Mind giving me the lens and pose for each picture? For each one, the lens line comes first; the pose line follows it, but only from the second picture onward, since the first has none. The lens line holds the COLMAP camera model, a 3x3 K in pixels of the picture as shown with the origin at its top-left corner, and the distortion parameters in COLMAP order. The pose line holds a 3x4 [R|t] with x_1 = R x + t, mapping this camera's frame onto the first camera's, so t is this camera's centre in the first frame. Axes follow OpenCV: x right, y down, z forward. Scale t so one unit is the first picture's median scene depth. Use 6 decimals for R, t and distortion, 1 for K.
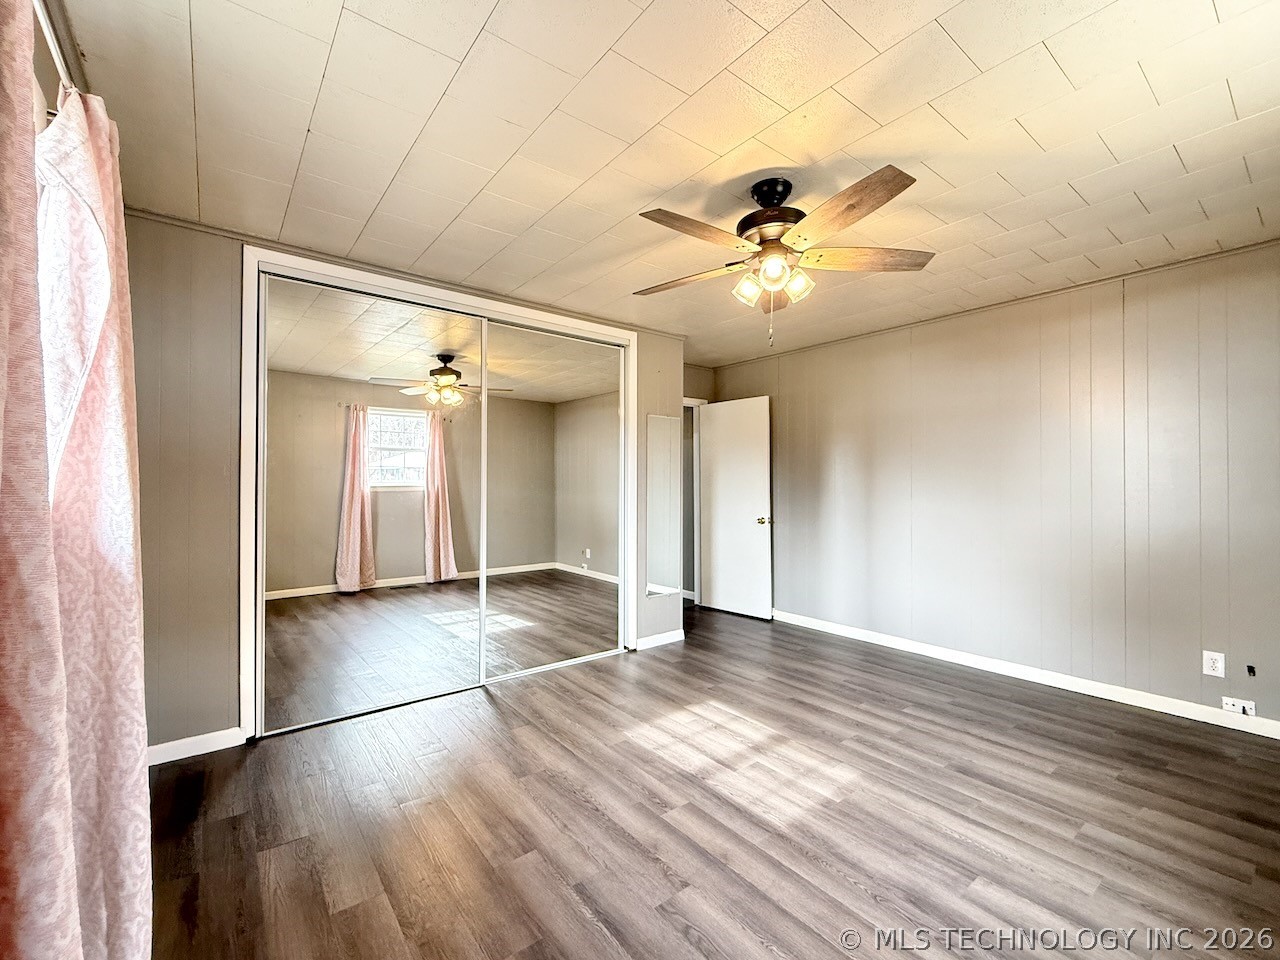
lens RADIAL K [[546.7, 0, 647.1], [0, 546.7, 474.6], [0, 0, 1]] dist [-0.002703, 0.001043]
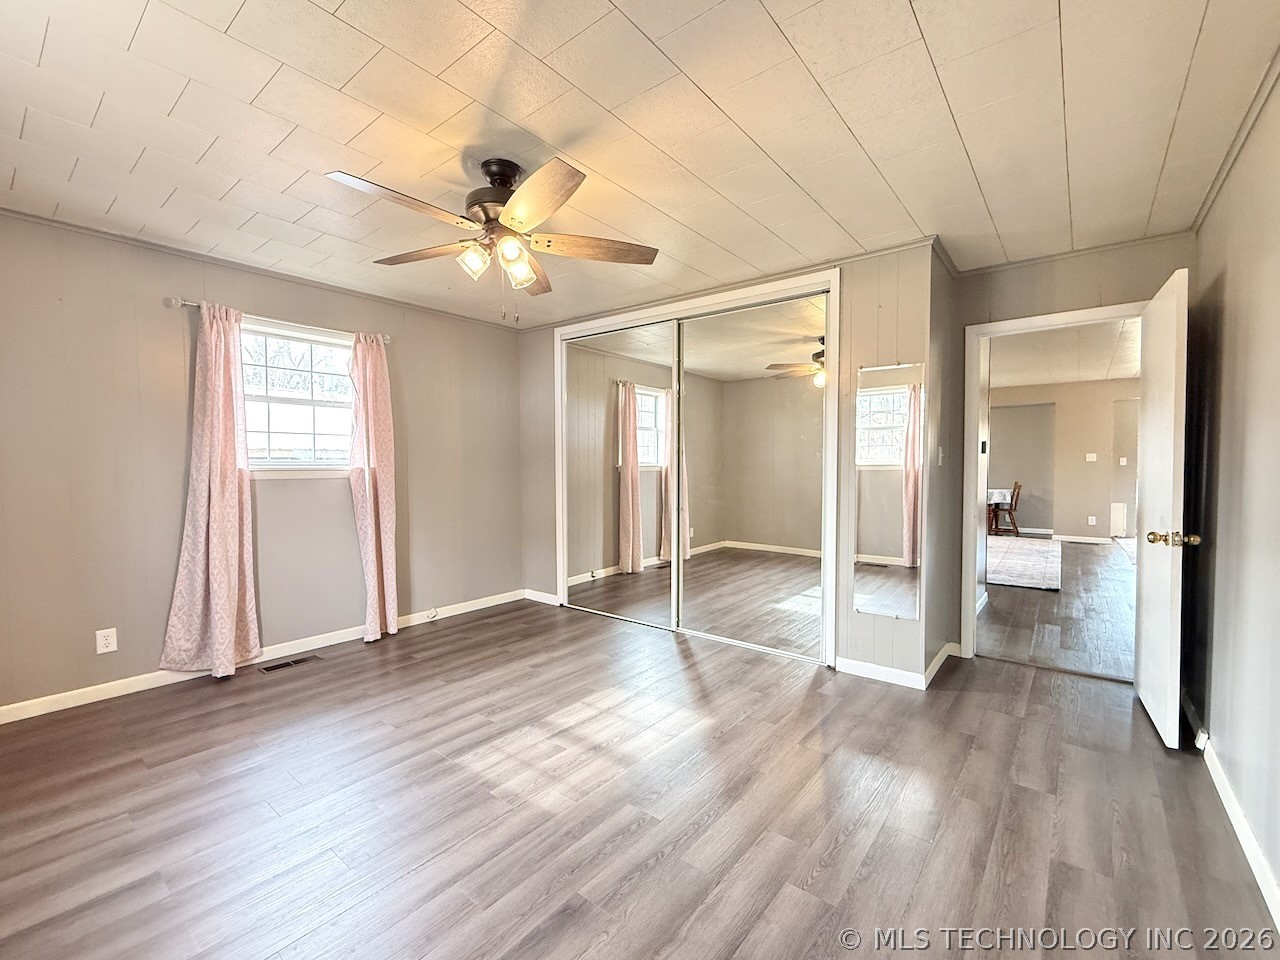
lens RADIAL K [[546.7, 0, 638.3], [0, 546.7, 484.8], [0, 0, 1]] dist [-0.002703, 0.001043]
pose [[0.227769, 0.037946, -0.972976, 1.159858], [0.018679, 0.998886, 0.043329, 0.015187], [0.973536, -0.028043, 0.226806, 0.914763]]
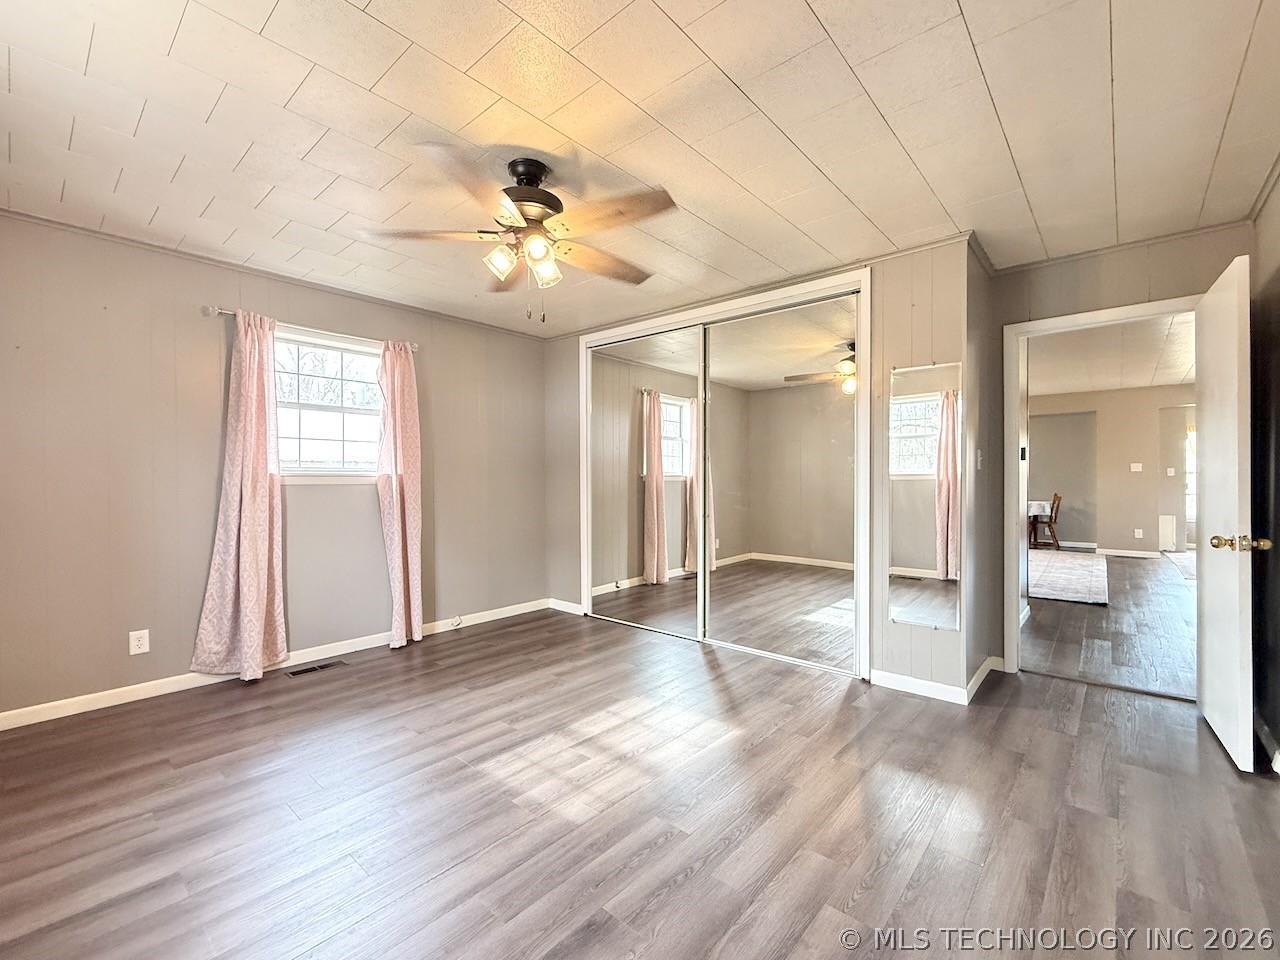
lens RADIAL K [[546.7, 0, 638.5], [0, 546.7, 484.9], [0, 0, 1]] dist [-0.002703, 0.001043]
pose [[0.185273, 0.011364, -0.982621, 1.137250], [0.019866, 0.999685, 0.015307, 0.041021], [0.982486, -0.022357, 0.184989, 0.914597]]
